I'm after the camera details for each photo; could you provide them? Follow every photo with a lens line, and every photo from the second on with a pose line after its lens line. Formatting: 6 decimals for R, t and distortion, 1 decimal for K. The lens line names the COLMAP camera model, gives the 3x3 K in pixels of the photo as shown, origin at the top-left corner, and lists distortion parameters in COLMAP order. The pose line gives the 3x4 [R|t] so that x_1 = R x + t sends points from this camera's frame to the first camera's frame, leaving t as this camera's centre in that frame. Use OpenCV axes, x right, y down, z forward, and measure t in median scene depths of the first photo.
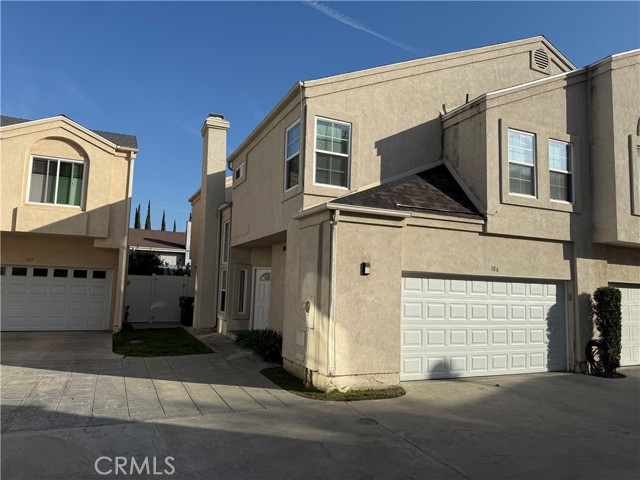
lens RADIAL K [[455.9, 0, 321.4], [0, 455.9, 245.7], [0, 0, 1]] dist [0.031421, -0.036077]
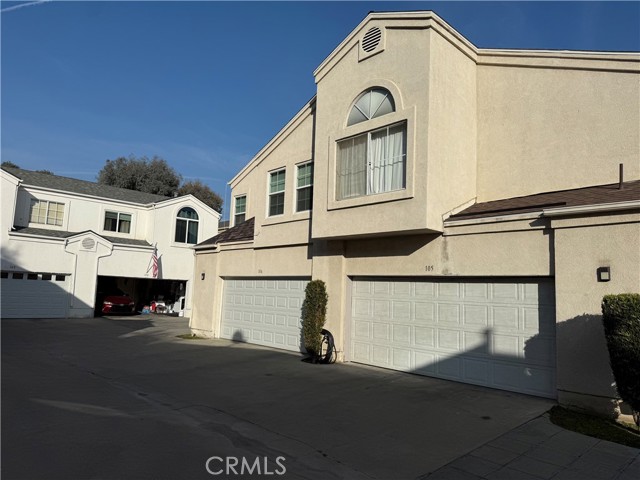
lens RADIAL K [[455.9, 0, 317.0], [0, 455.9, 237.6], [0, 0, 1]] dist [0.031421, -0.036077]
pose [[0.319664, -0.135121, -0.937847, 1.683616], [0.062091, 0.990640, -0.121564, 0.122031], [0.945494, -0.019372, 0.325061, 0.647582]]
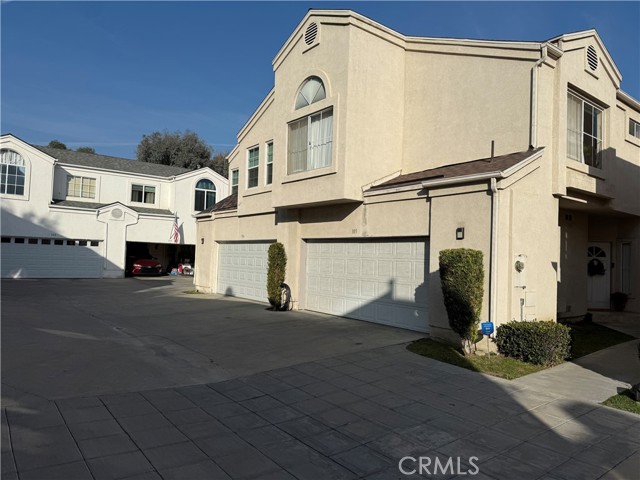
lens RADIAL K [[455.9, 0, 321.5], [0, 455.9, 238.9], [0, 0, 1]] dist [0.031421, -0.036077]
pose [[0.223015, -0.064236, -0.972696, 1.940832], [0.068319, 0.996403, -0.050138, 0.154562], [0.972418, -0.055272, 0.226601, 0.832868]]
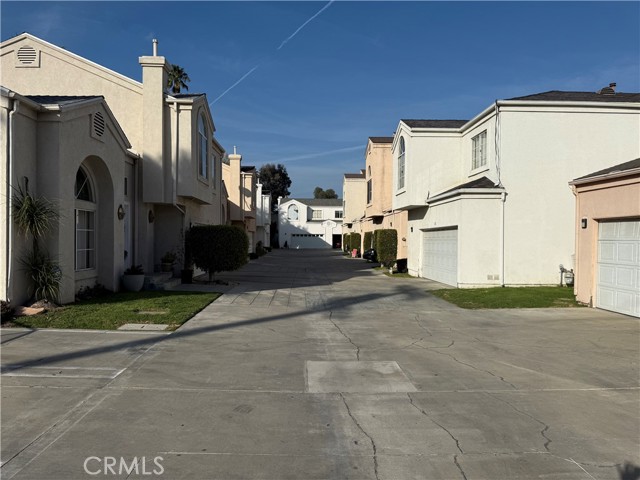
lens RADIAL K [[455.9, 0, 319.1], [0, 455.9, 239.3], [0, 0, 1]] dist [0.031421, -0.036077]
pose [[-0.394761, -0.029222, -0.918319, 5.071939], [0.069079, 0.995721, -0.061380, 0.407996], [0.916183, -0.087667, -0.391054, 2.620569]]
